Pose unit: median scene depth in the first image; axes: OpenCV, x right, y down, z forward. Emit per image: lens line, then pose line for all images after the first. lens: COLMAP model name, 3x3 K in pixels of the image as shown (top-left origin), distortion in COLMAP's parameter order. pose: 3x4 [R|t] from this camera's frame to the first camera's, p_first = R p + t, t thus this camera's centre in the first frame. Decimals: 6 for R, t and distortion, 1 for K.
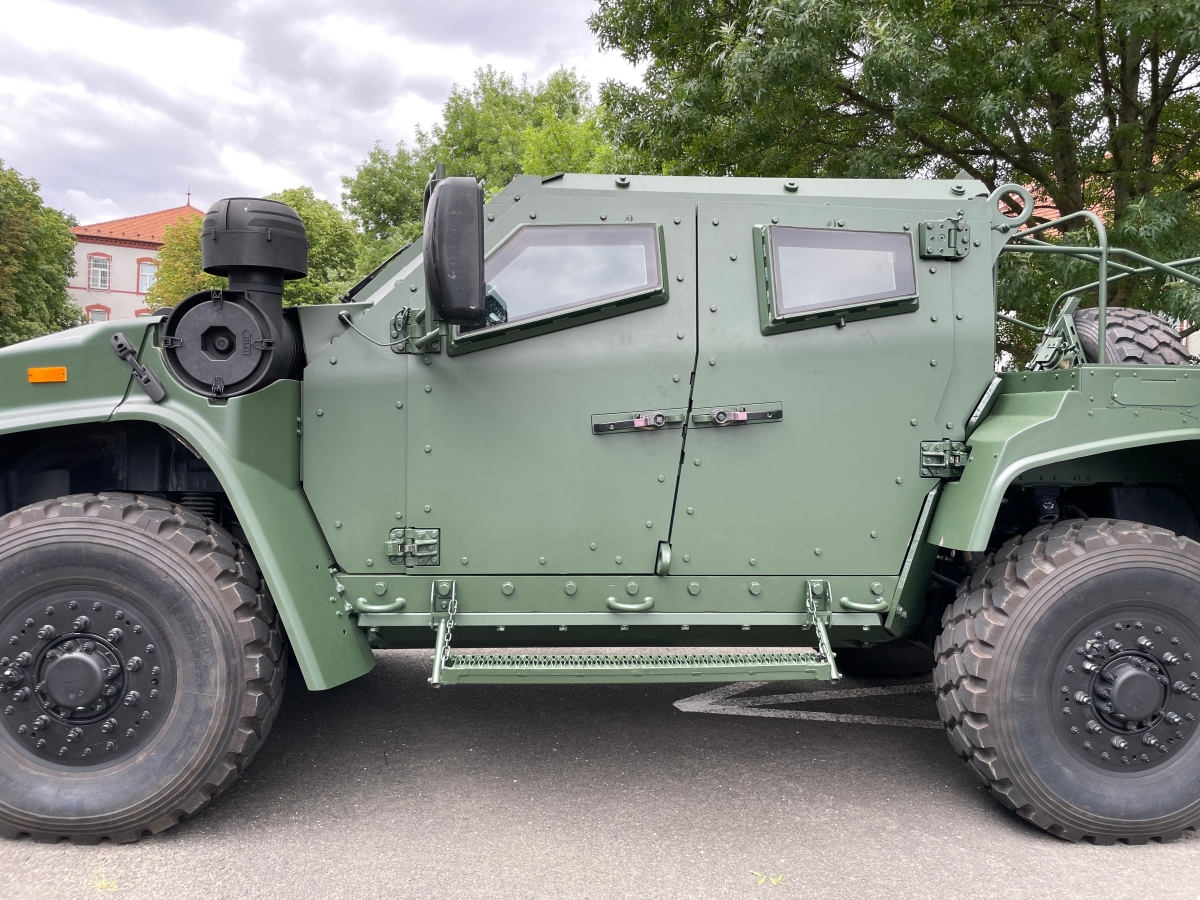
lens RADIAL K [[899.4, 0, 607.8], [0, 899.4, 447.0], [0, 0, 1]] dist [0.041765, -0.062664]
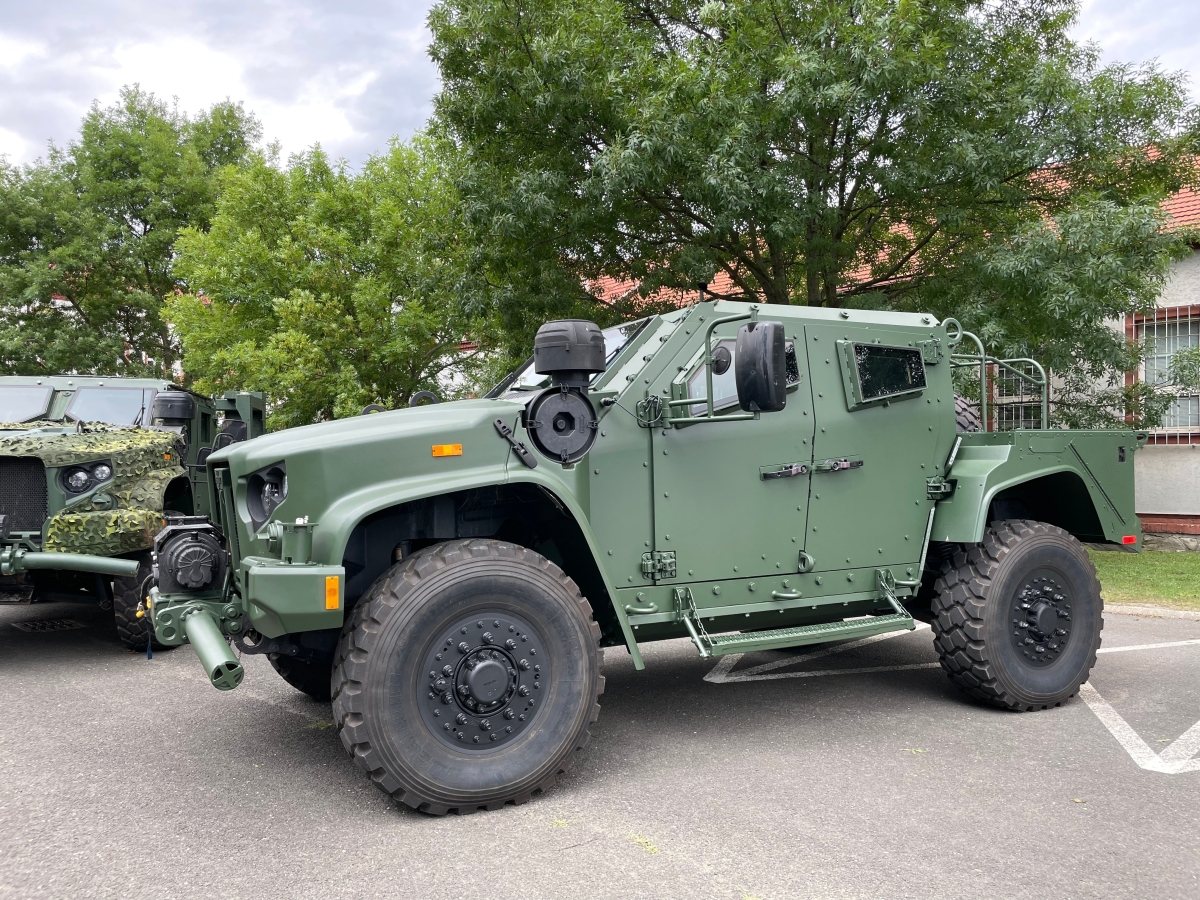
lens RADIAL K [[899.4, 0, 592.3], [0, 899.4, 446.4], [0, 0, 1]] dist [0.041765, -0.062664]
pose [[0.917238, -0.020715, 0.397800, -0.892045], [0.037030, 0.998757, -0.033374, -0.031671], [-0.396614, 0.045342, 0.916865, -0.255817]]
